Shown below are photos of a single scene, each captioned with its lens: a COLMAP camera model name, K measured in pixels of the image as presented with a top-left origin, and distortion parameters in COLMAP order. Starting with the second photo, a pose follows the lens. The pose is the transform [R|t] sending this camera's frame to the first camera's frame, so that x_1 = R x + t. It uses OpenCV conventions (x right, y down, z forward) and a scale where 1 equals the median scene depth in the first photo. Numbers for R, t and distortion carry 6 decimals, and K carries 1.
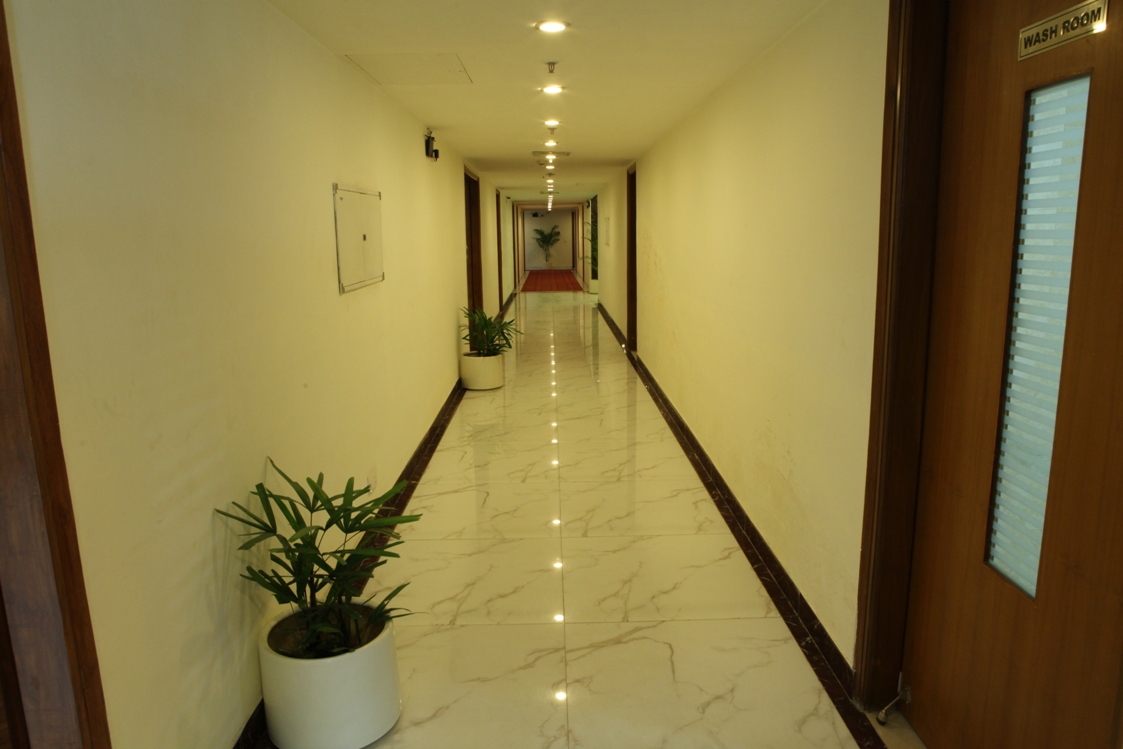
lens RADIAL K [[765.1, 0, 561.5], [0, 765.1, 374.5], [0, 0, 1]] dist [-0.112970, 0.076923]
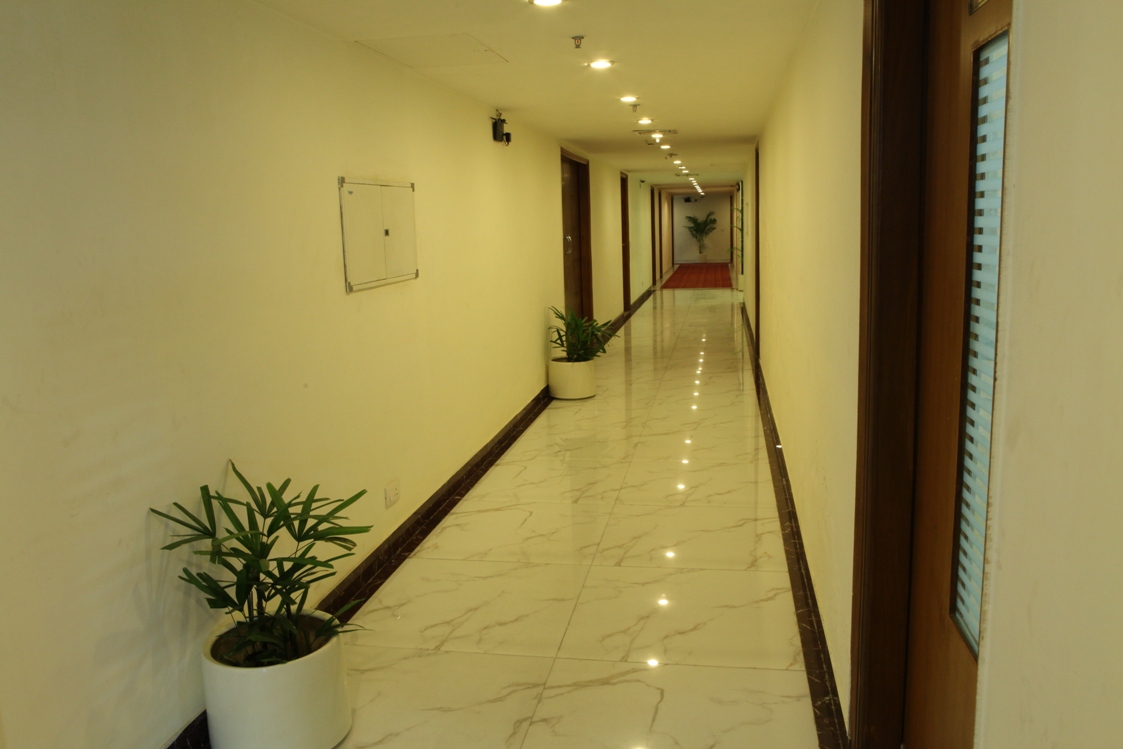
lens RADIAL K [[880.8, 0, 562.8], [0, 880.8, 371.3], [0, 0, 1]] dist [-0.102416, 0.095153]
pose [[0.981318, 0.016125, -0.191716, 0.108935], [-0.018757, 0.999753, -0.011921, -0.000291], [0.191476, 0.015294, 0.981378, -0.012995]]
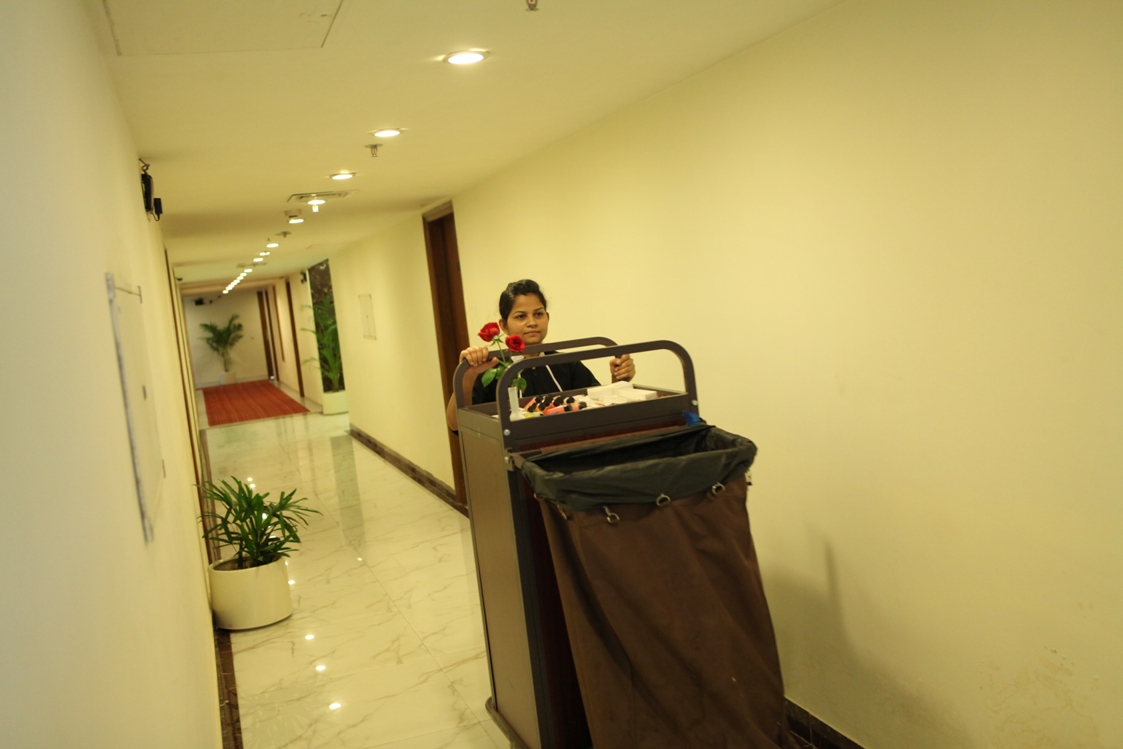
lens RADIAL K [[1113.8, 0, 561.5], [0, 1113.8, 374.5], [0, 0, 1]] dist [-0.075809, -0.001765]
pose [[0.948194, -0.117955, 0.294984, -0.144624], [0.153045, 0.983271, -0.098769, -0.061070], [-0.278399, 0.138798, 0.950384, 0.219652]]
